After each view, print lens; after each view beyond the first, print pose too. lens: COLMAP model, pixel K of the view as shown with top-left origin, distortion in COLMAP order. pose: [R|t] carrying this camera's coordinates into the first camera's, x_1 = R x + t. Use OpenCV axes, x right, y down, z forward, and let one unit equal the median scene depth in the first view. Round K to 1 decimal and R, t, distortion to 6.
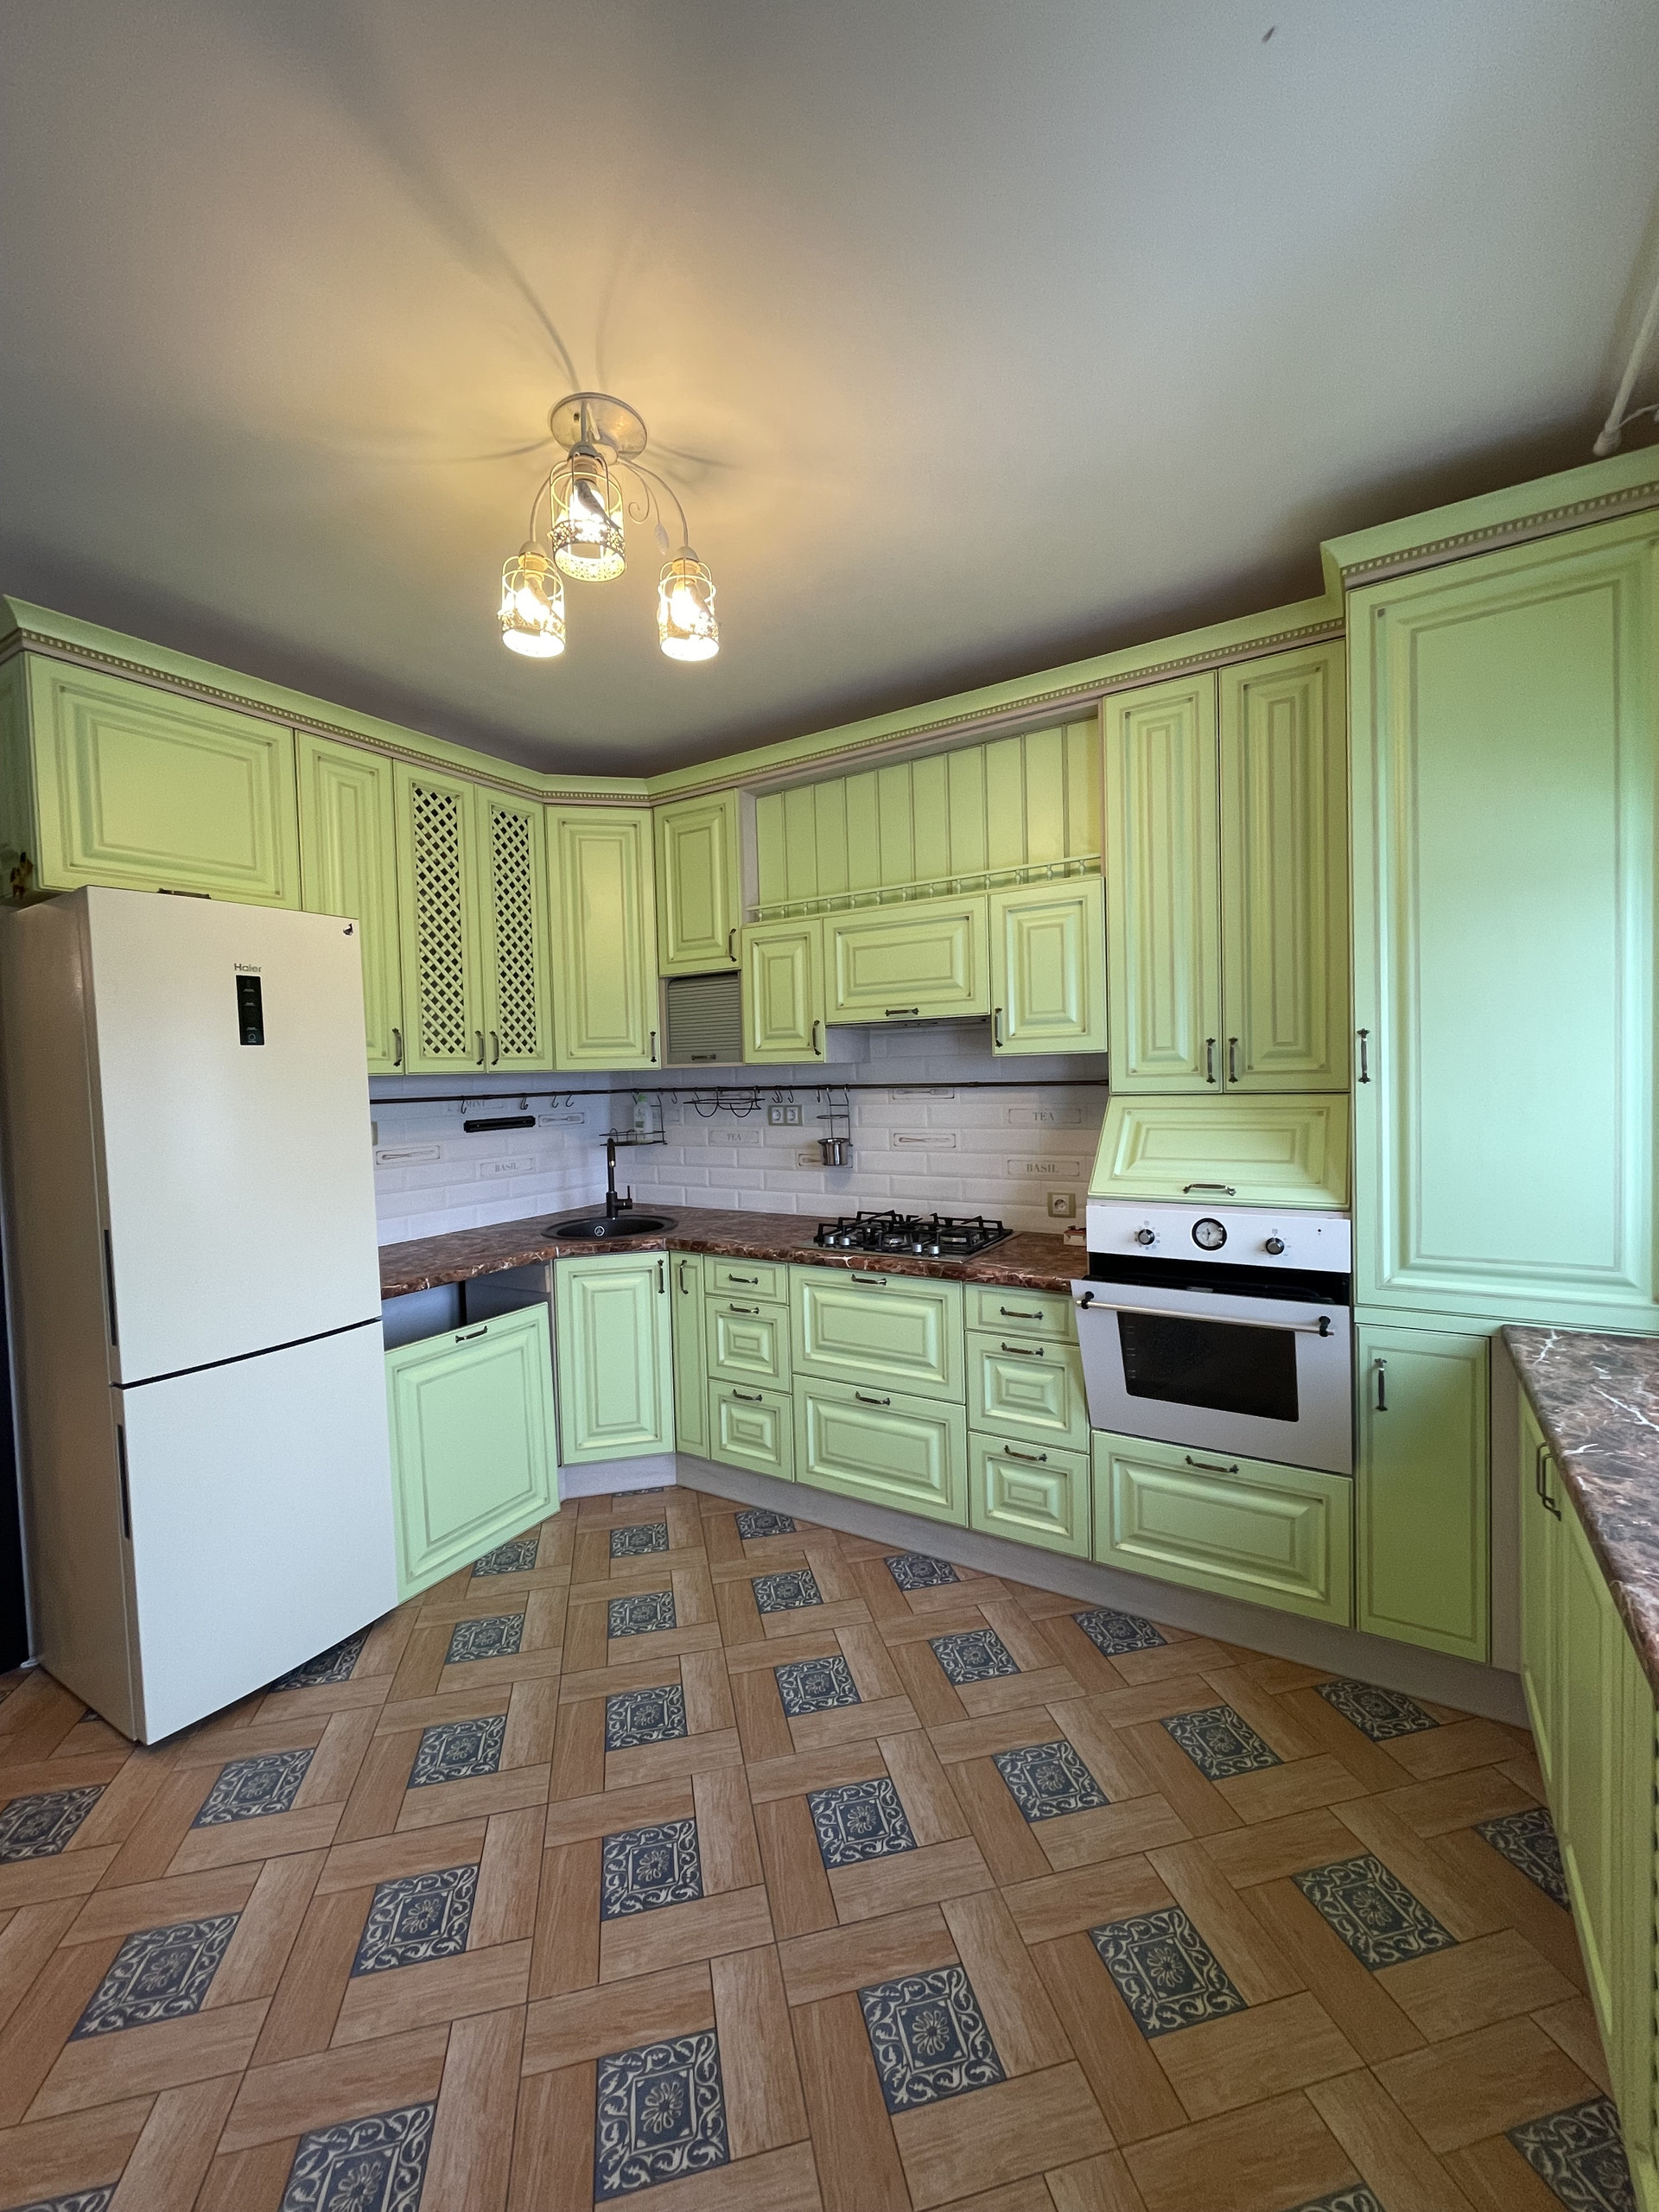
lens RADIAL K [[888.5, 0, 823.0], [0, 888.5, 1103.5], [0, 0, 1]] dist [-0.005933, 0.000794]
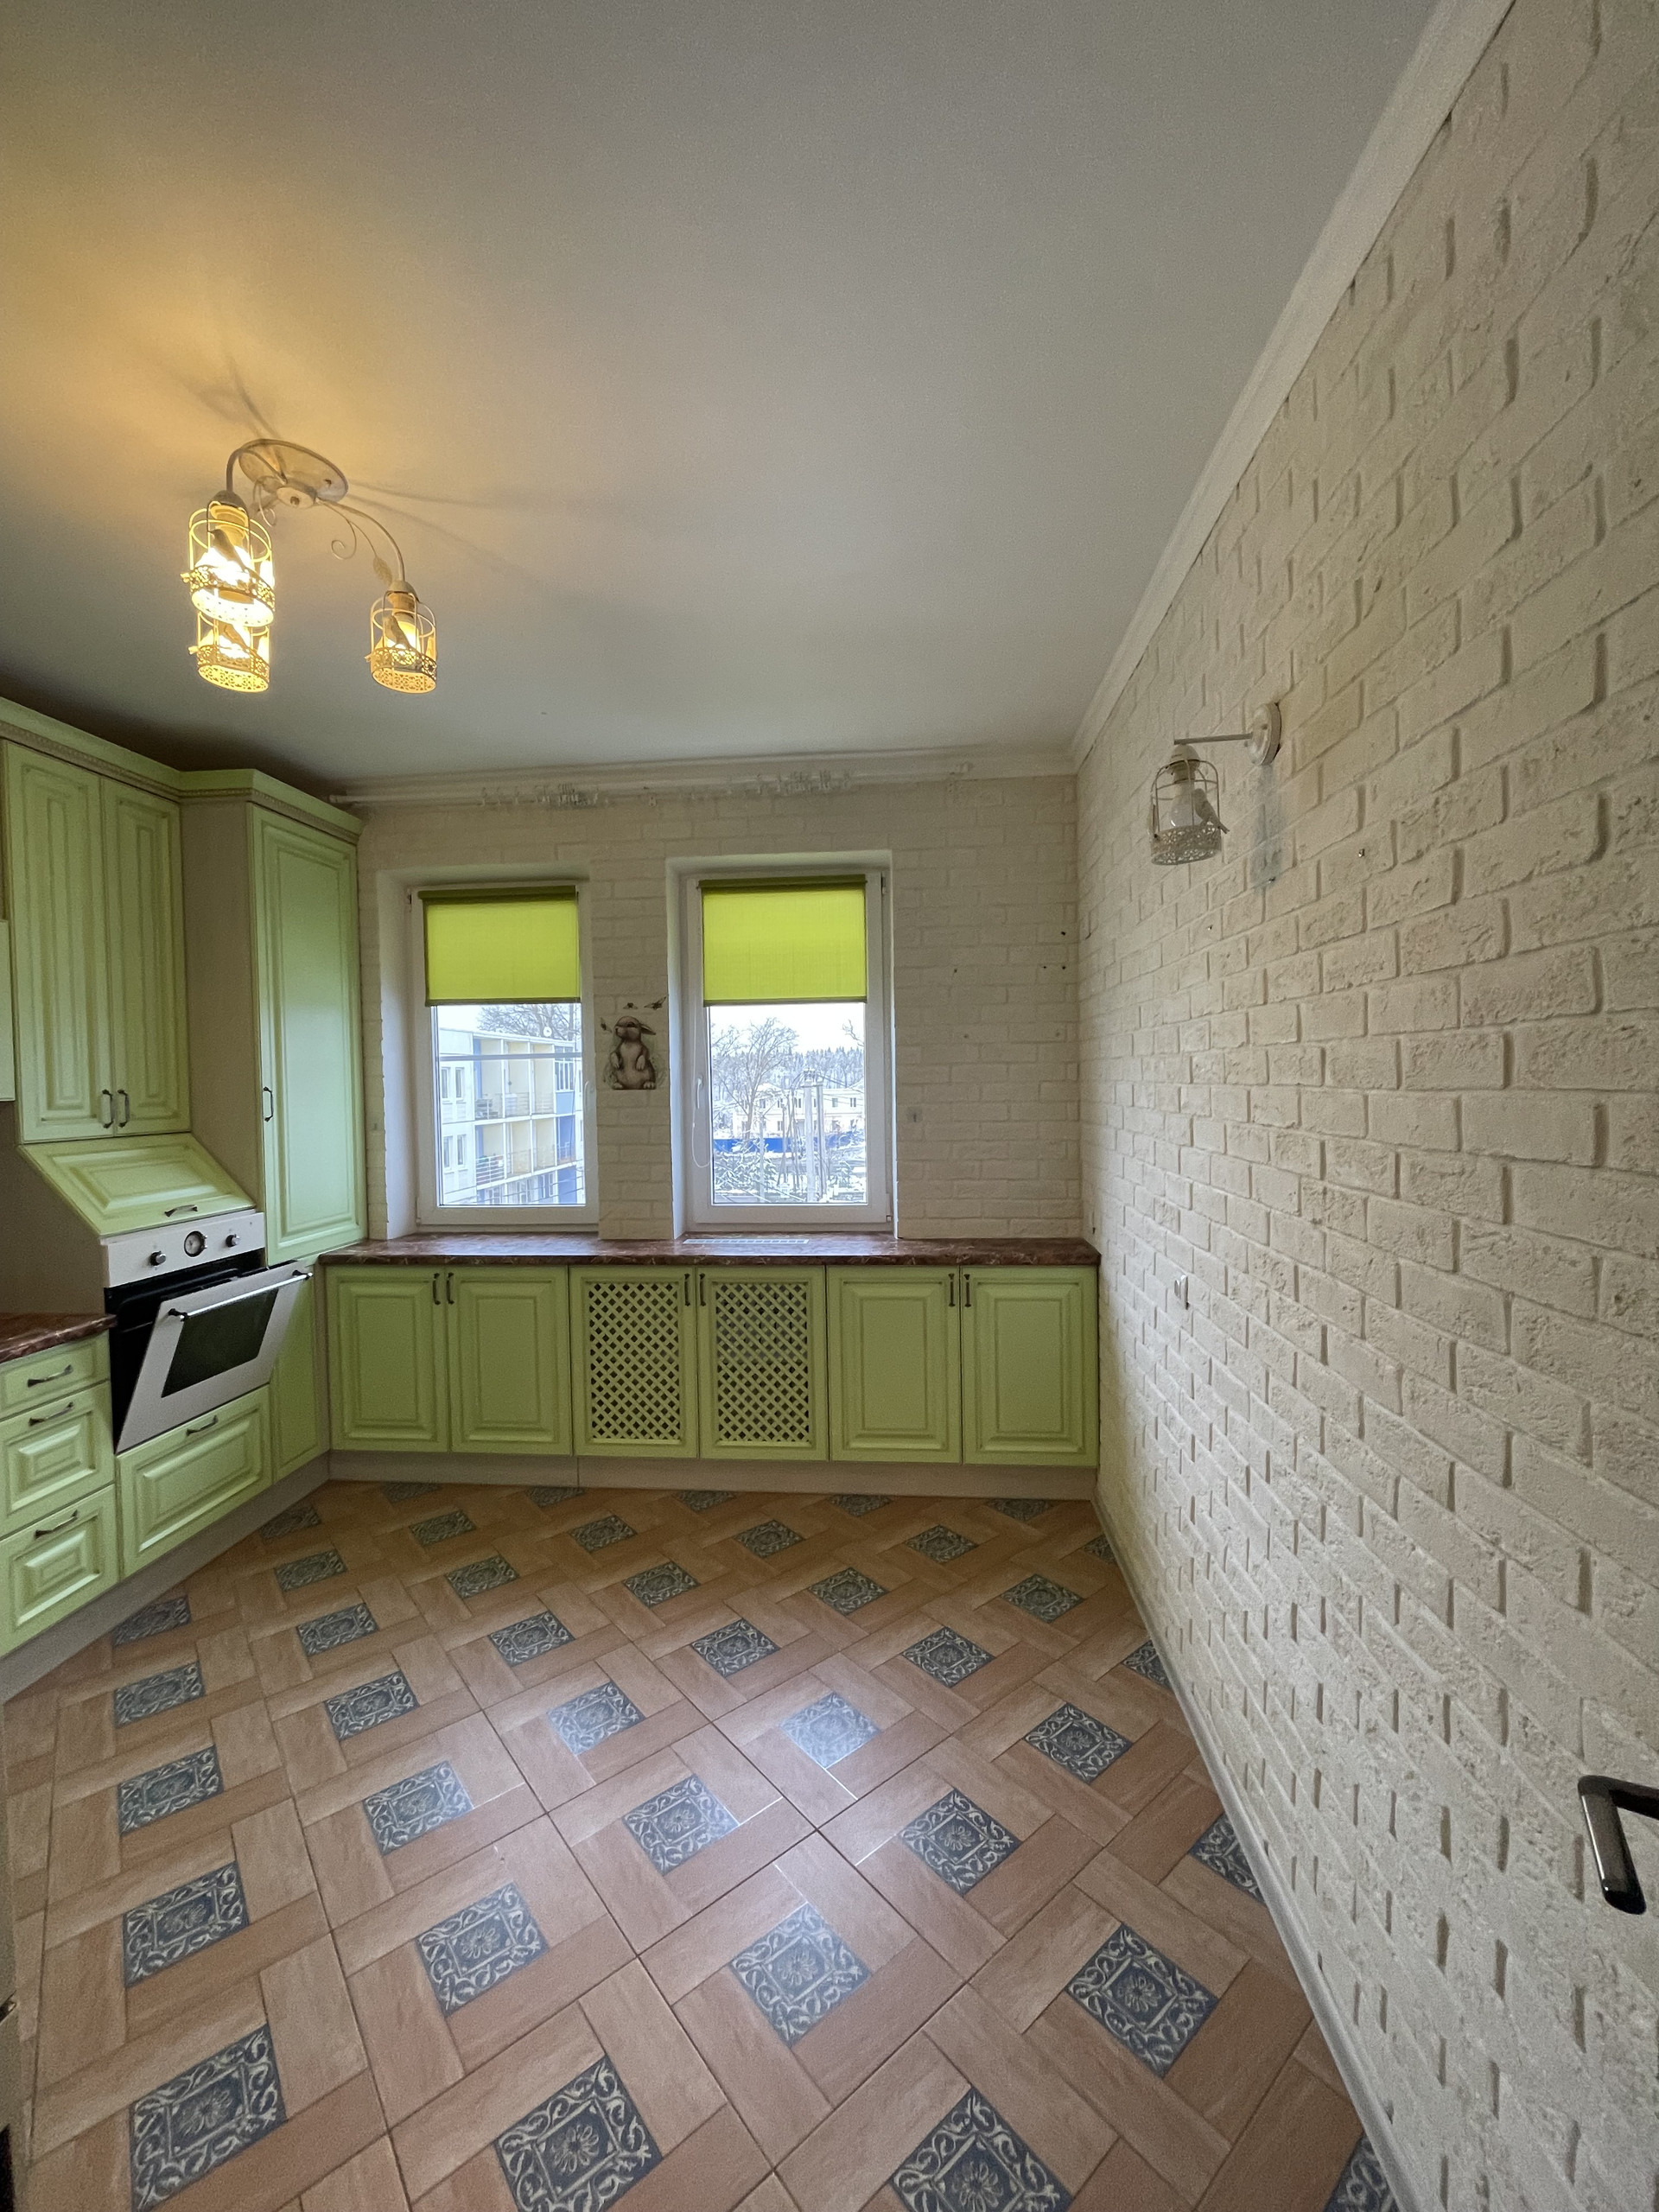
lens RADIAL K [[888.5, 0, 825.2], [0, 888.5, 1105.4], [0, 0, 1]] dist [-0.005933, 0.000794]
pose [[-0.445000, 0.007740, 0.895497, -1.014611], [0.058403, 0.998085, 0.020395, -0.022039], [-0.893624, 0.061376, -0.444600, 0.683208]]
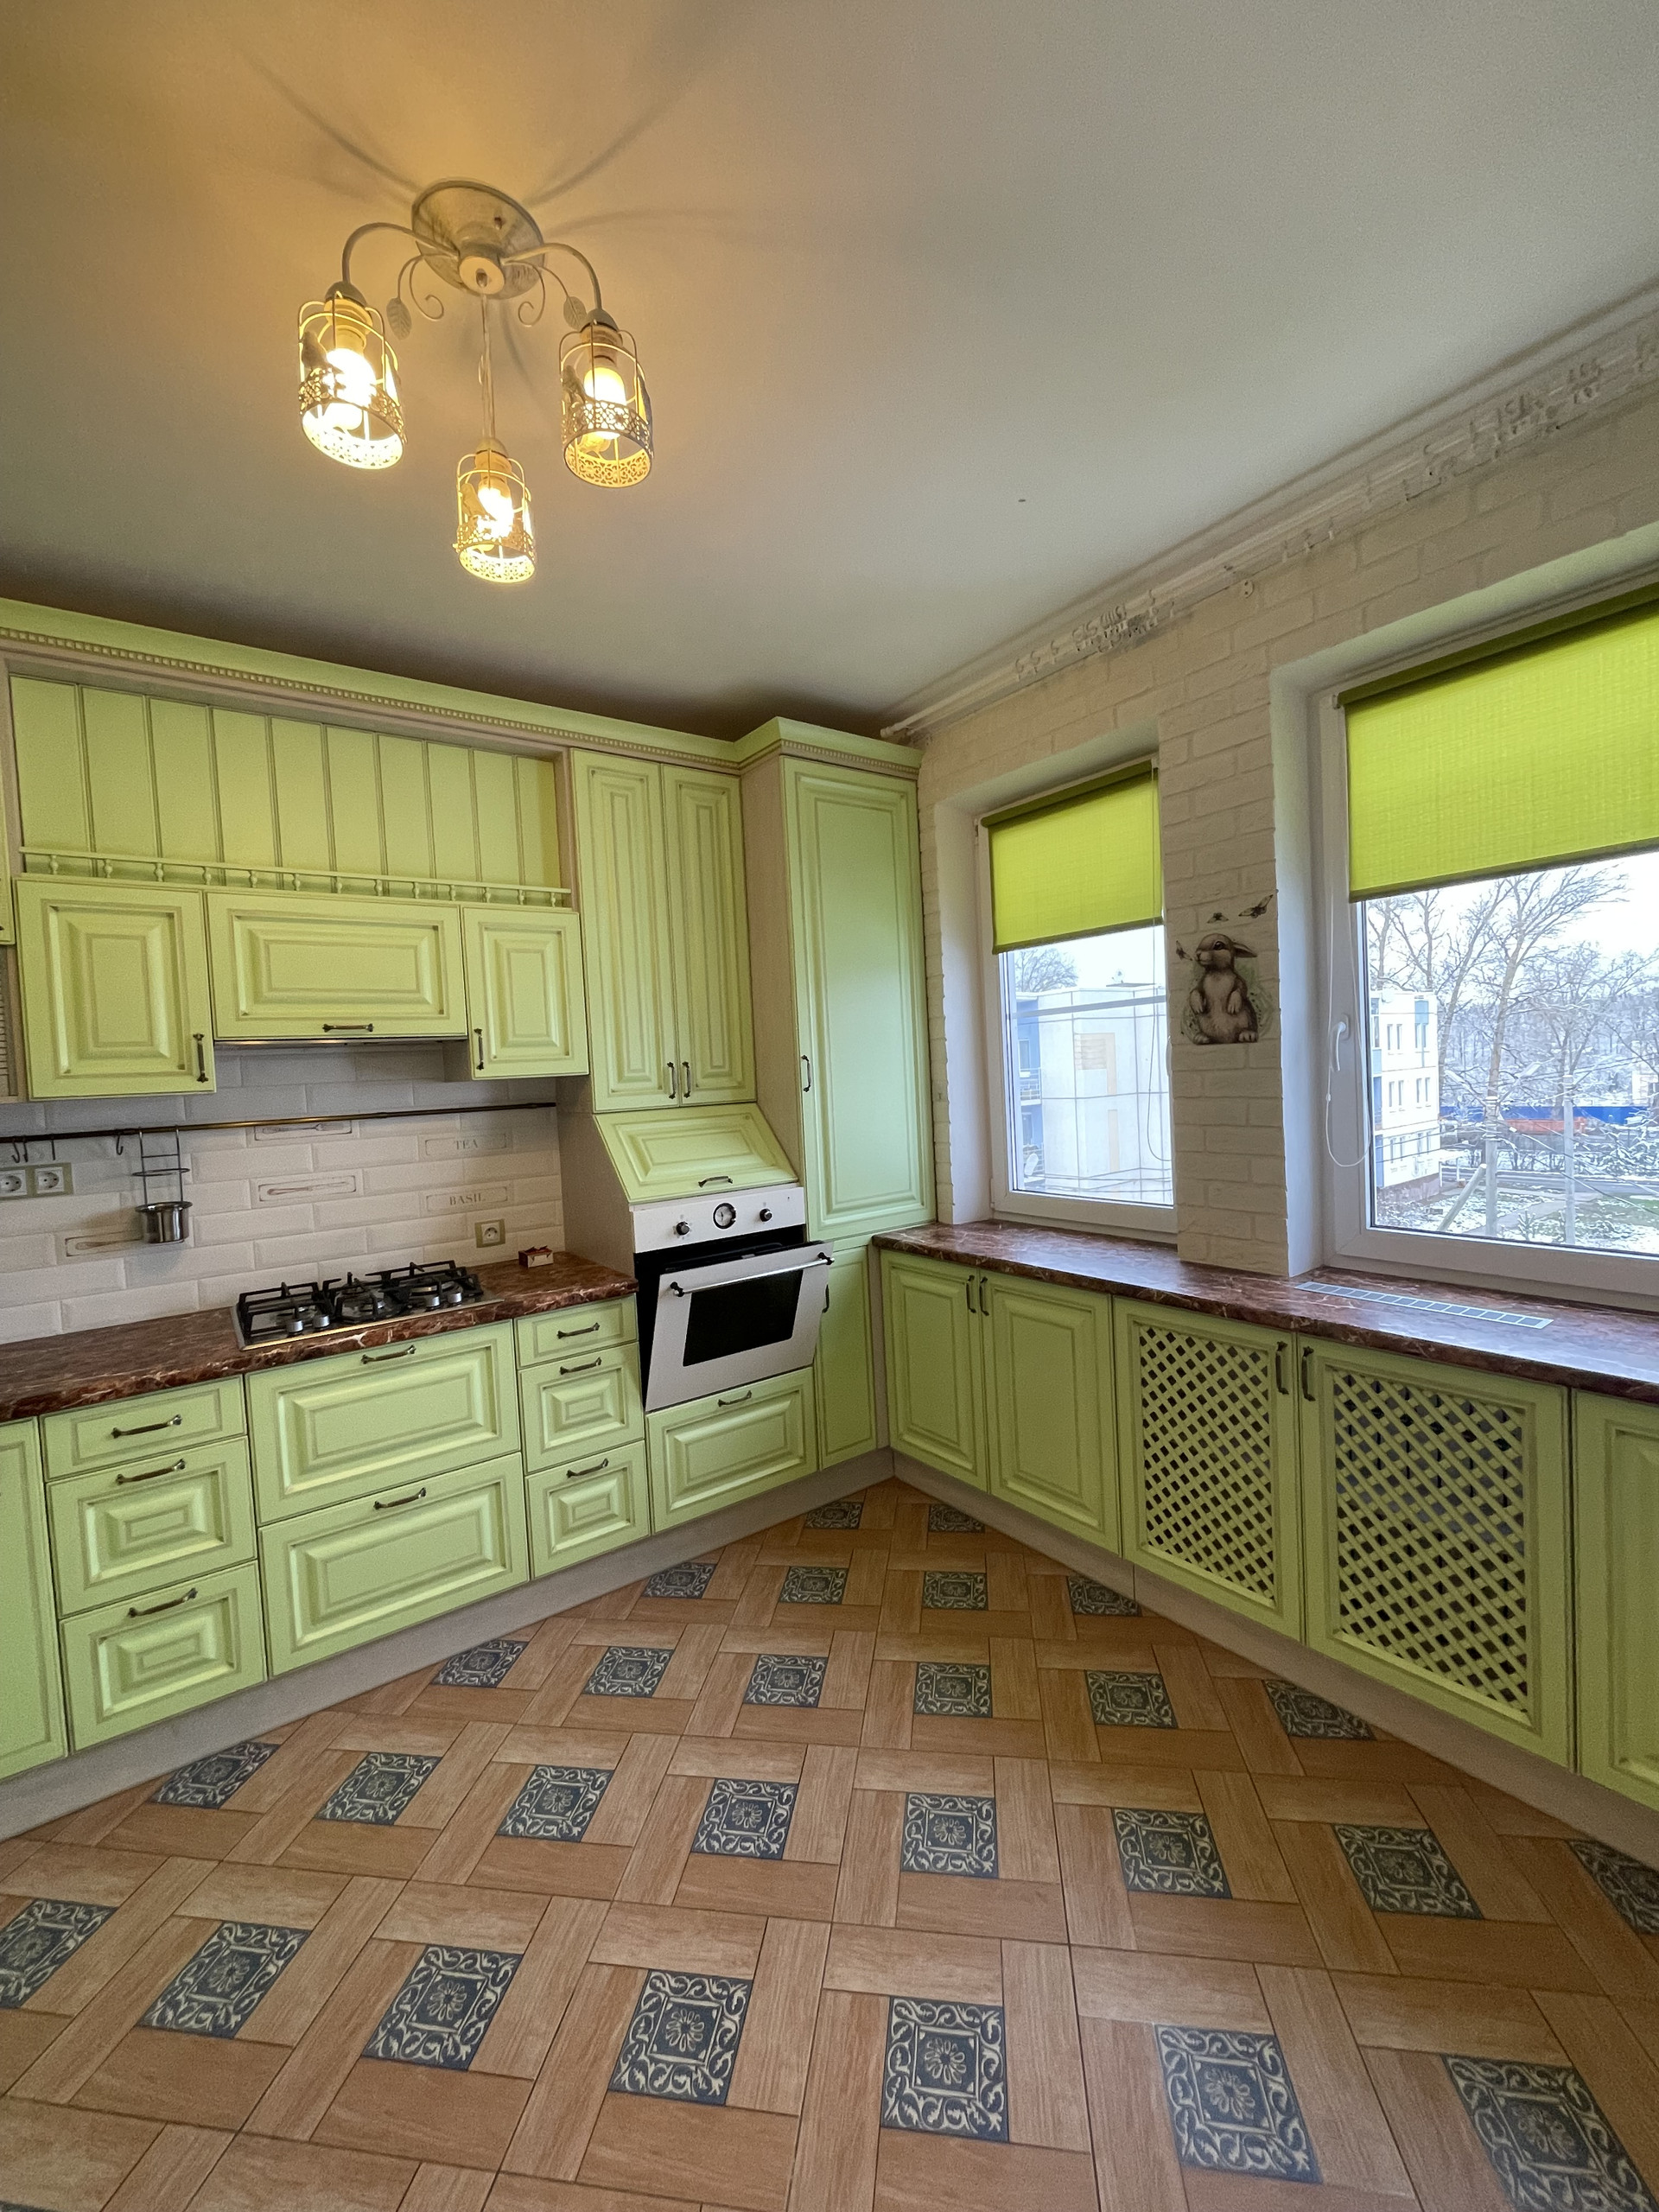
lens RADIAL K [[888.5, 0, 827.6], [0, 888.5, 1103.8], [0, 0, 1]] dist [-0.005933, 0.000794]
pose [[0.371791, -0.029374, 0.927852, -0.621097], [0.071653, 0.997426, 0.002865, -0.004654], [-0.925547, 0.065418, 0.372938, 0.351900]]
